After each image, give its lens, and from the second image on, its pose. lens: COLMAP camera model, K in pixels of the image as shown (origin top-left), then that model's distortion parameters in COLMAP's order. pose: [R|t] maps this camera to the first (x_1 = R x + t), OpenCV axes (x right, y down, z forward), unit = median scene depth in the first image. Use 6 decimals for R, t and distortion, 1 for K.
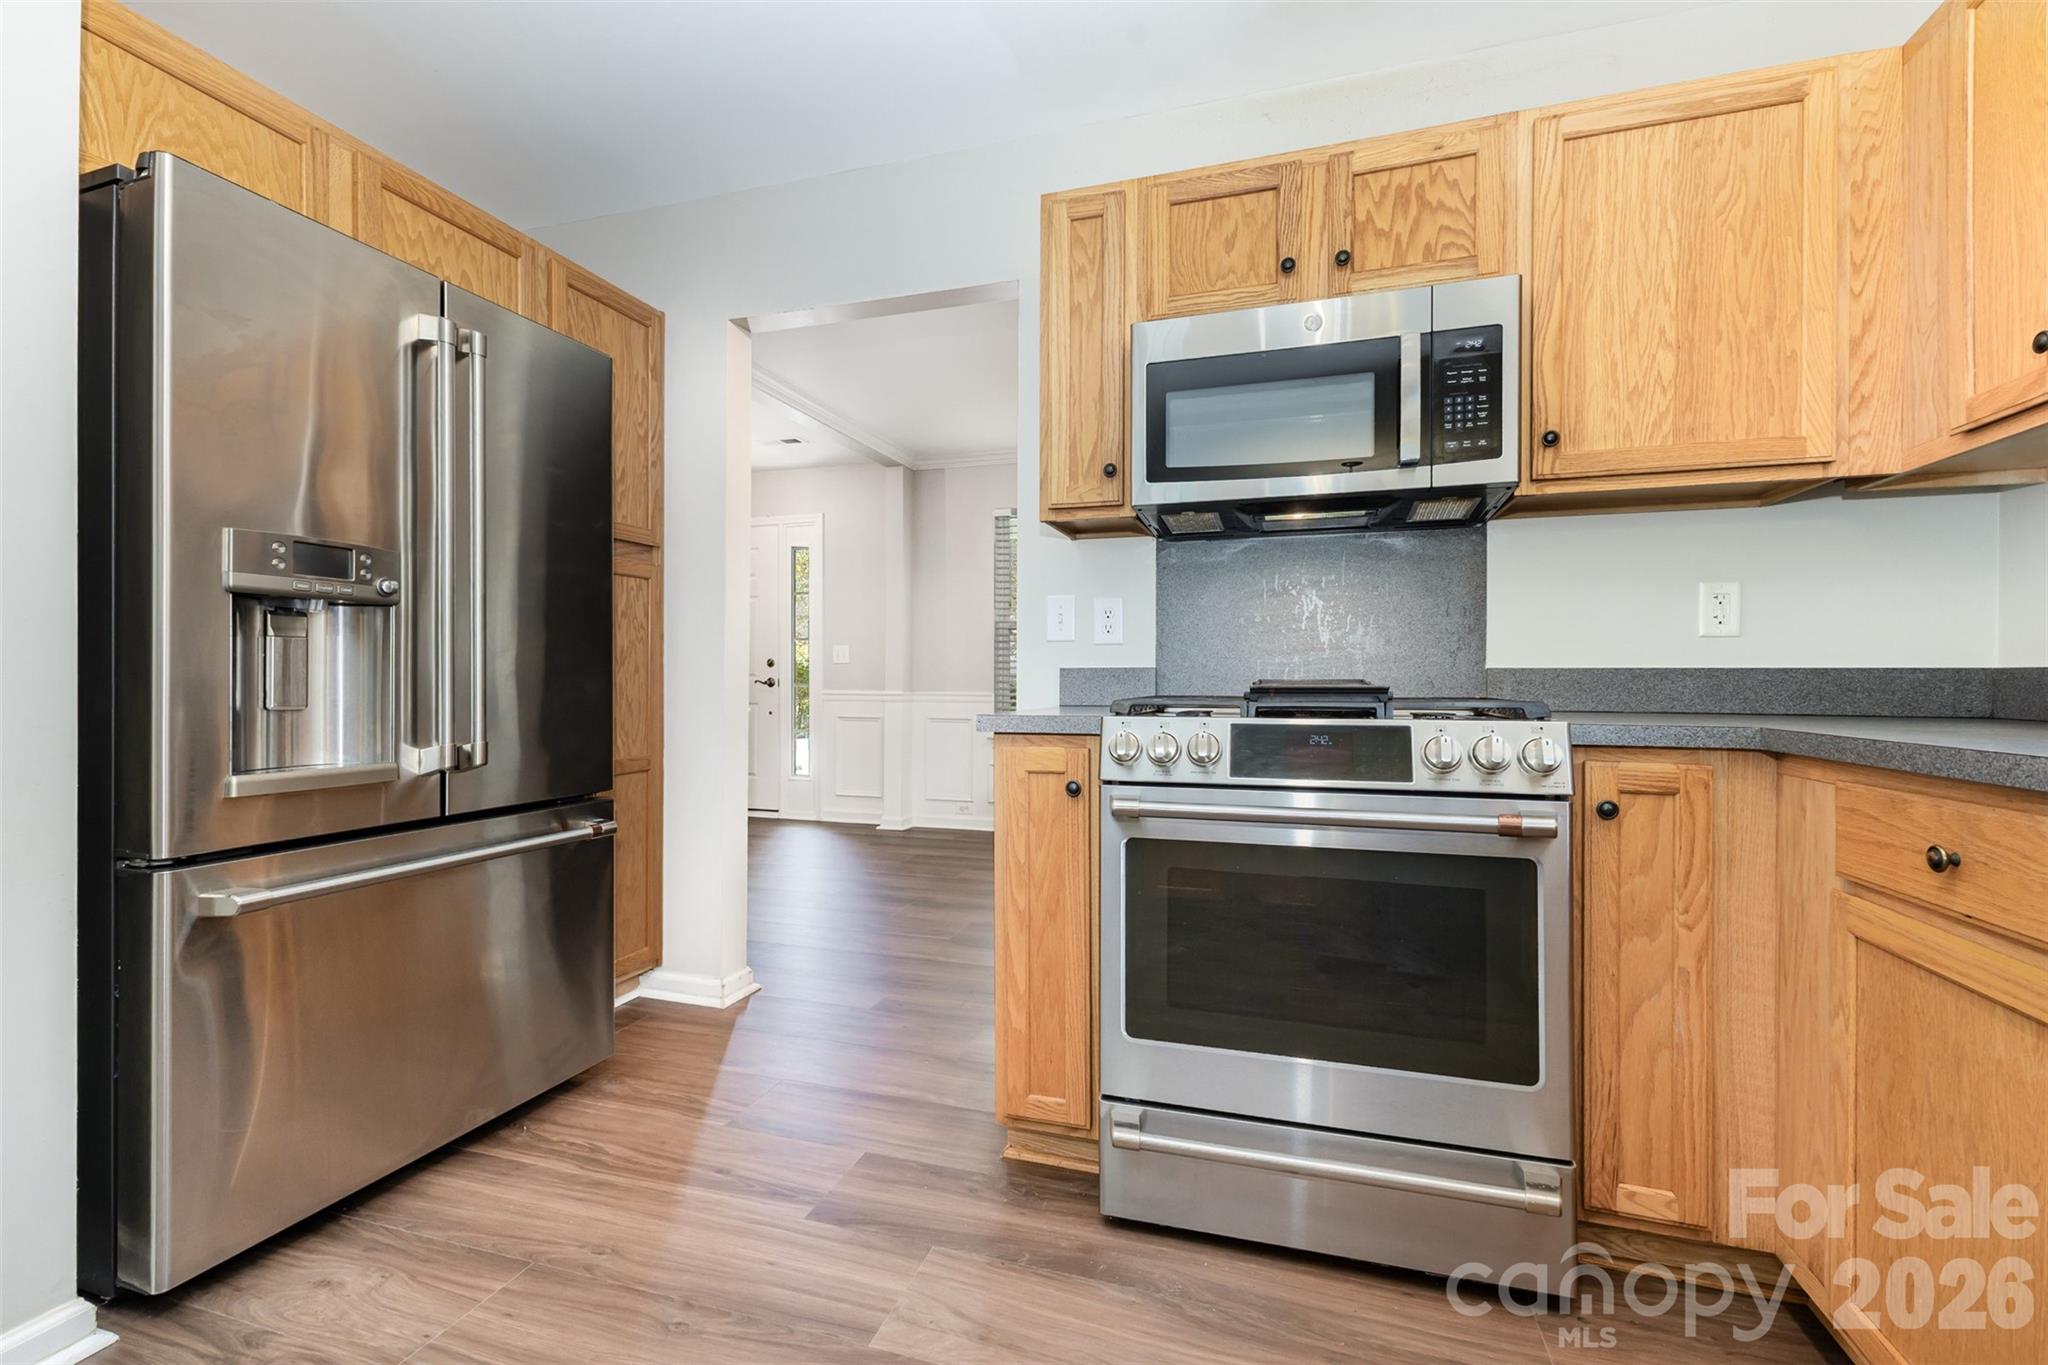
lens RADIAL K [[880.4, 0, 1015.9], [0, 880.4, 676.3], [0, 0, 1]] dist [0.009018, -0.001637]
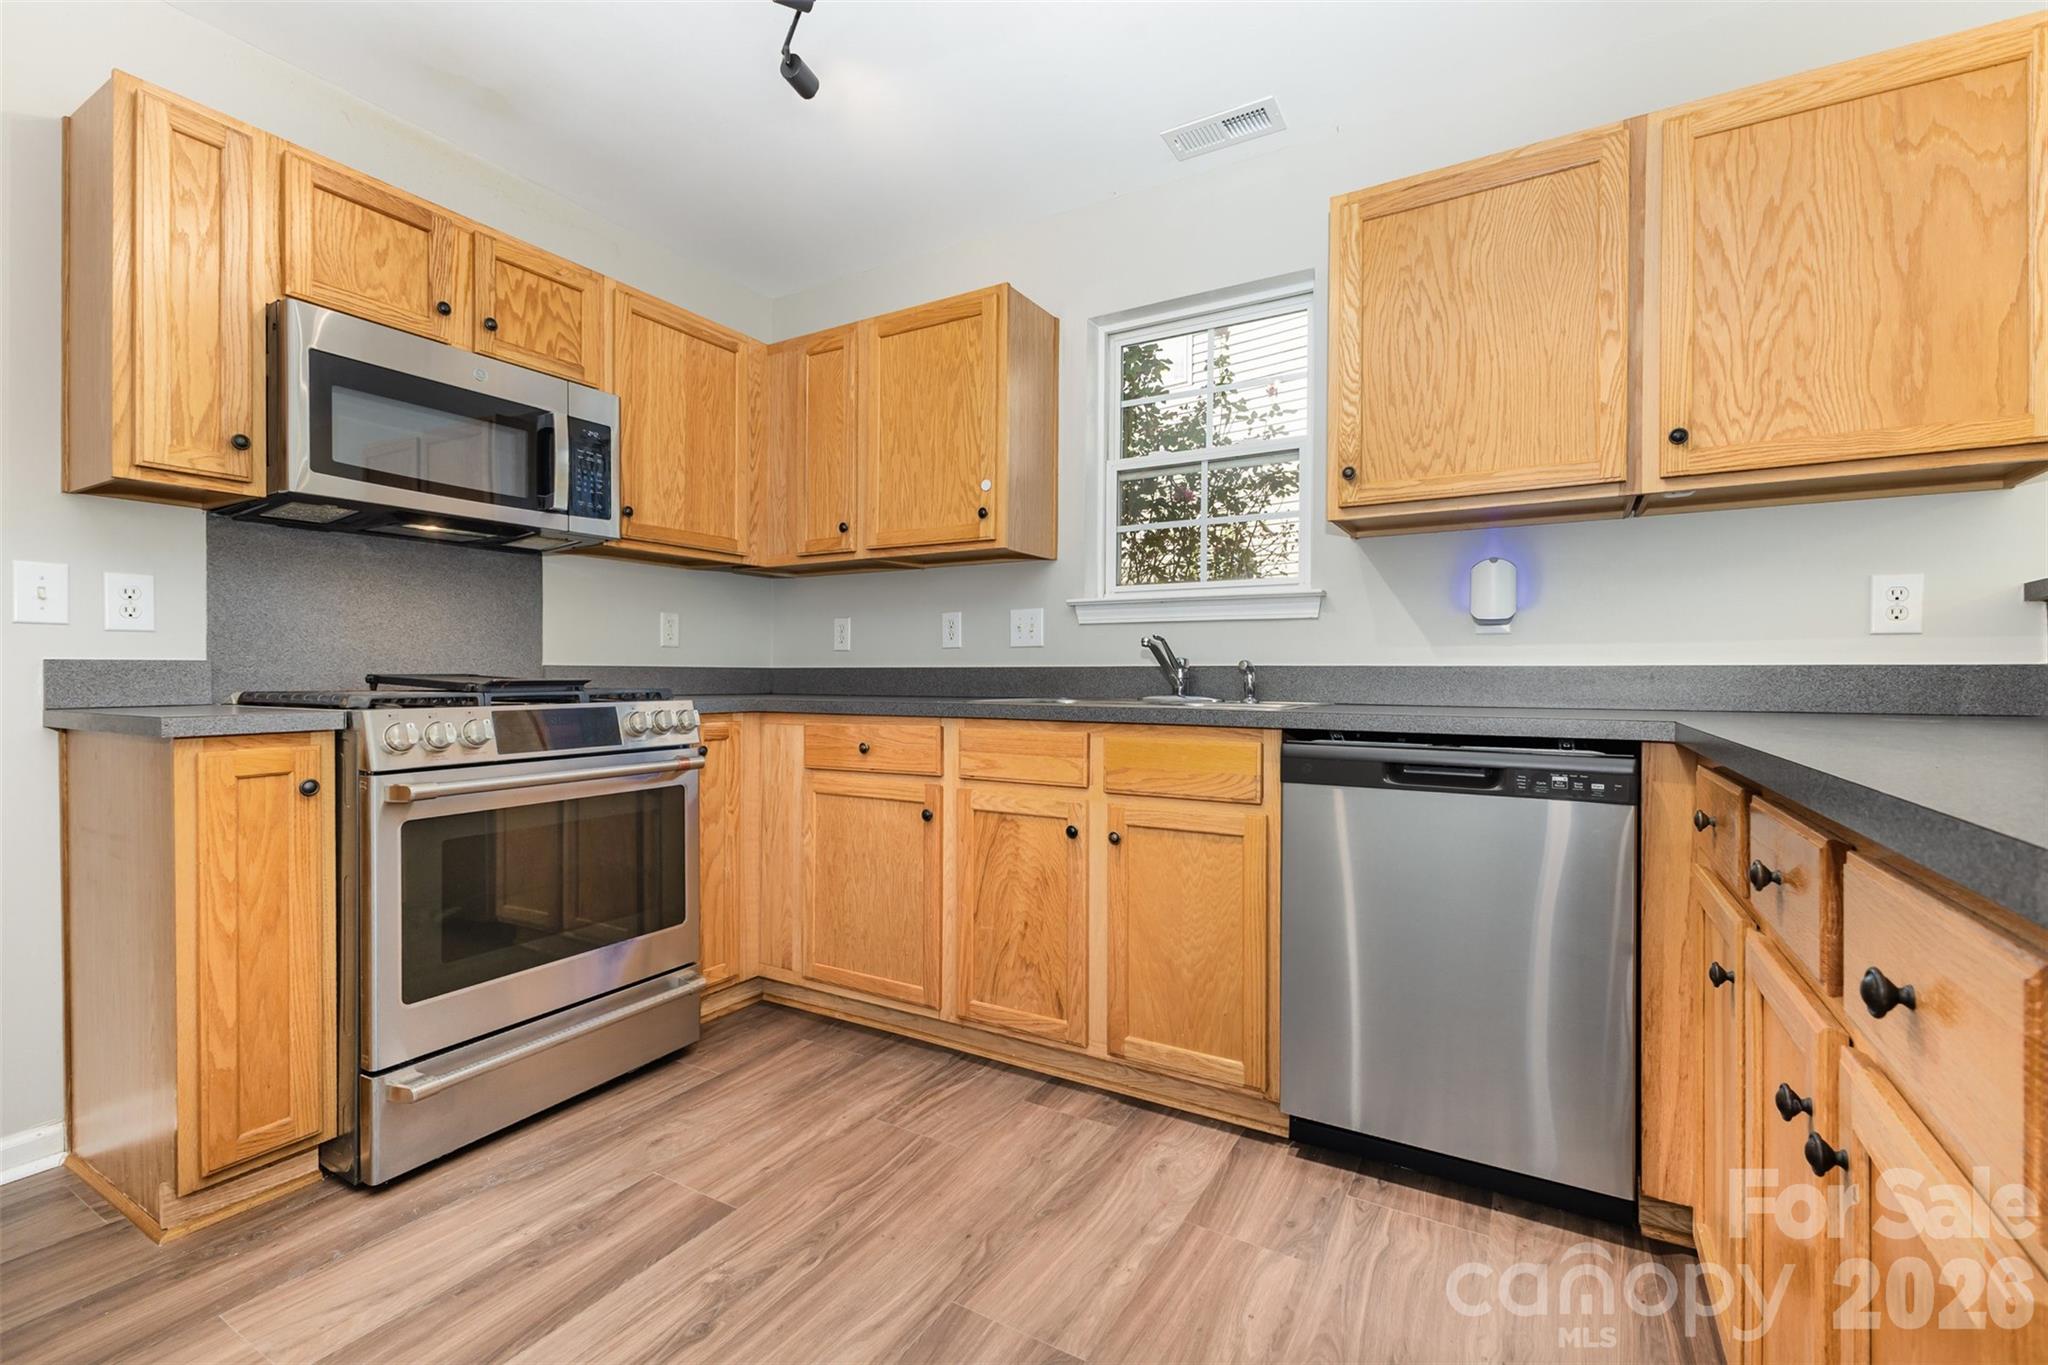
lens RADIAL K [[880.4, 0, 1035.1], [0, 880.4, 677.0], [0, 0, 1]] dist [0.009018, -0.001637]
pose [[0.213362, -0.005859, 0.976956, -0.669991], [-0.005851, 0.999956, 0.007275, -0.005740], [-0.976956, -0.007268, 0.213319, 0.013467]]
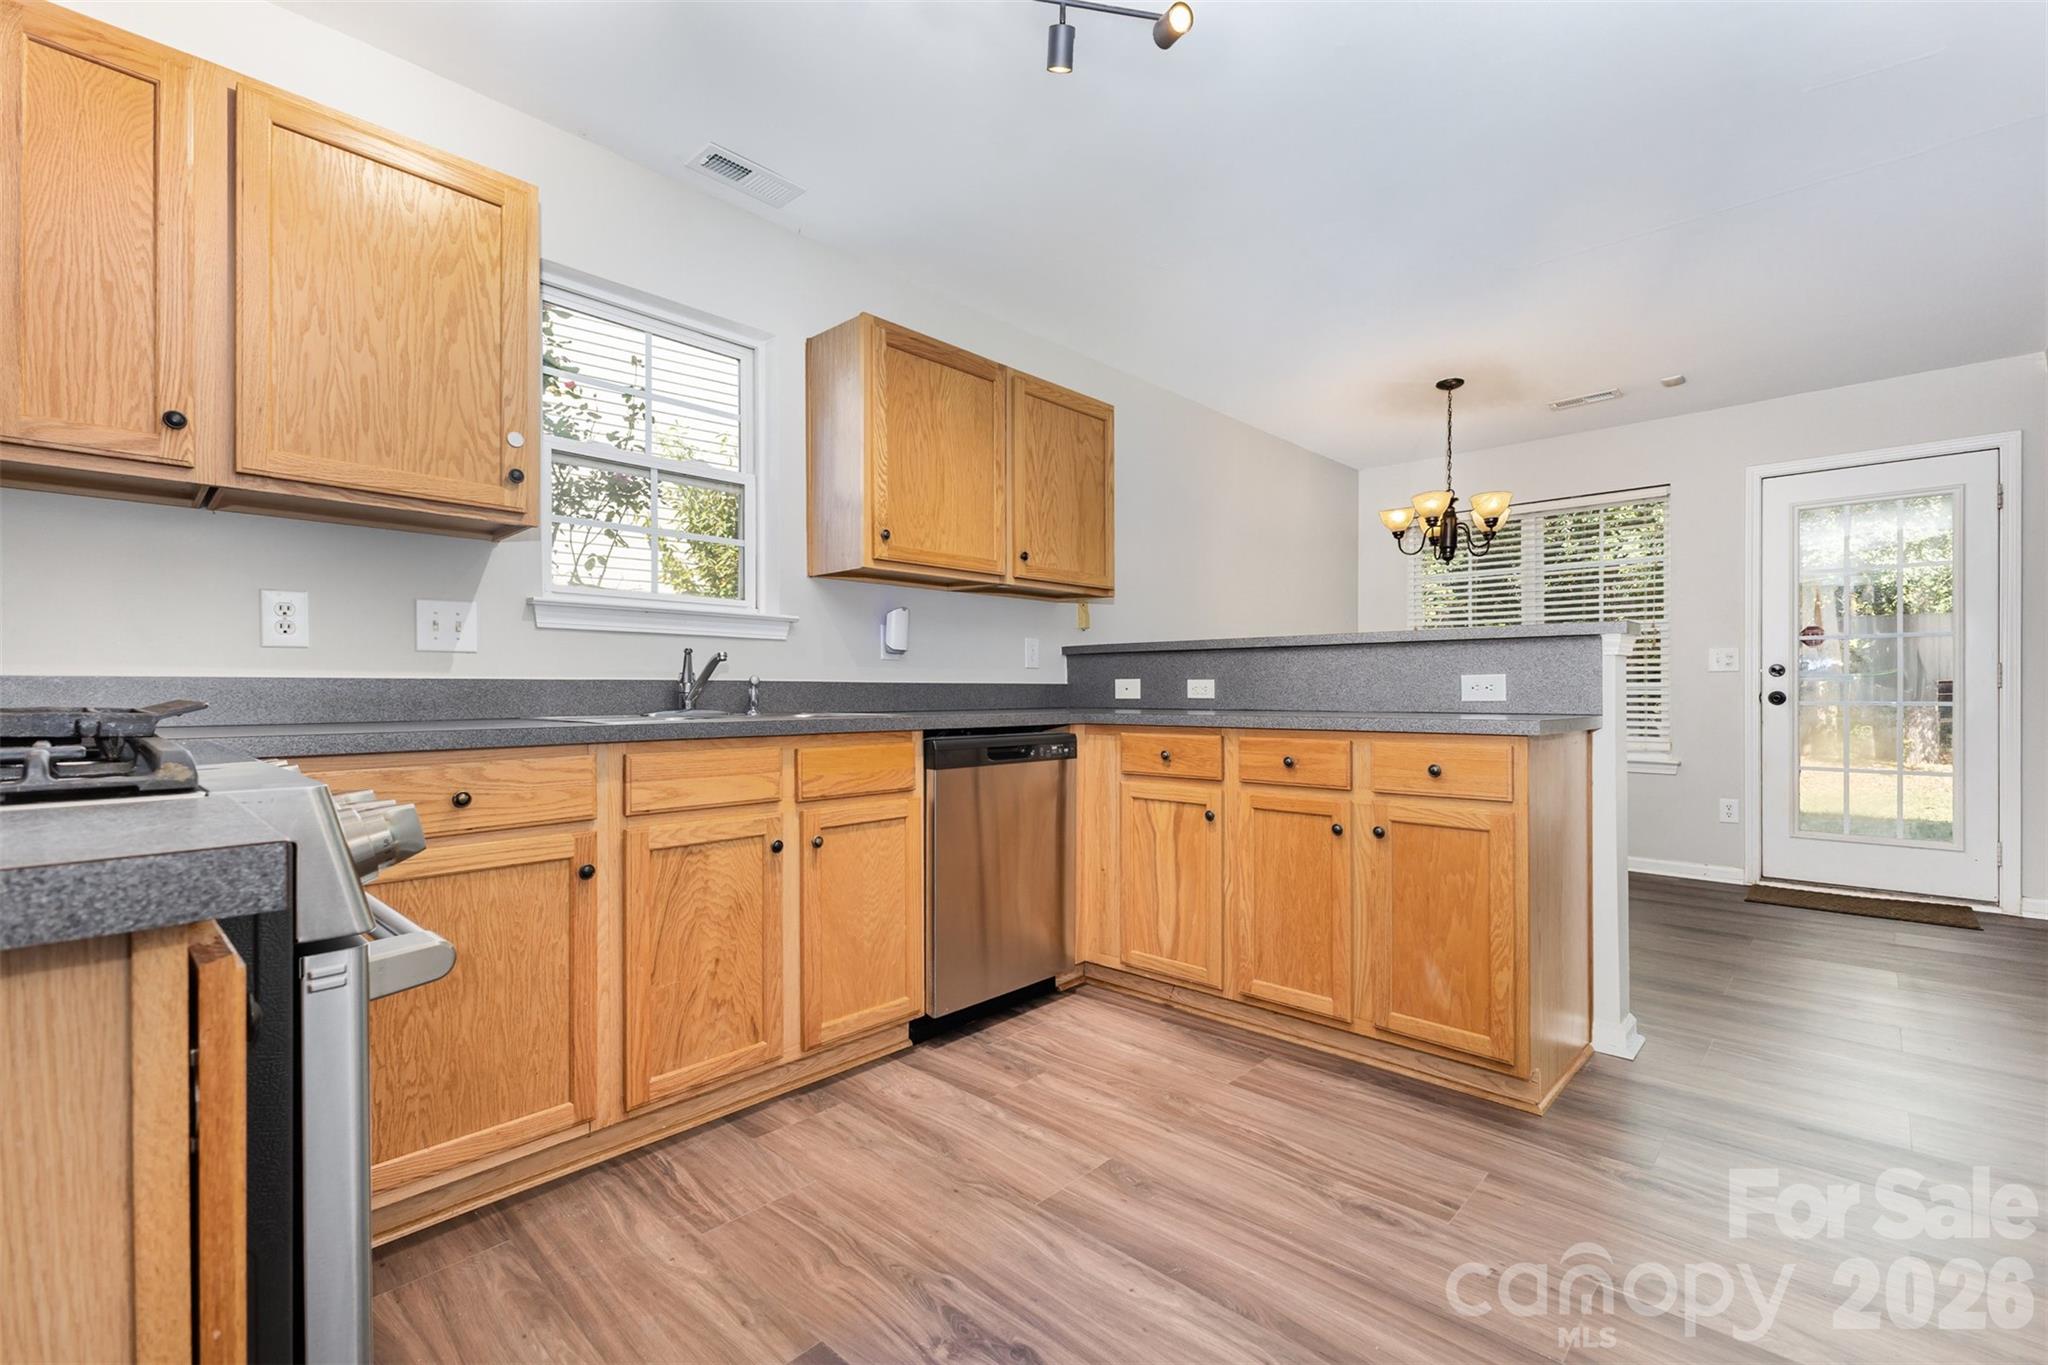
lens RADIAL K [[880.4, 0, 1022.4], [0, 880.4, 689.9], [0, 0, 1]] dist [0.009018, -0.001637]
pose [[-0.900920, -0.003385, 0.433972, -0.325014], [-0.004820, 0.999986, -0.002206, 0.001589], [-0.433959, -0.004079, -0.900924, 1.100239]]
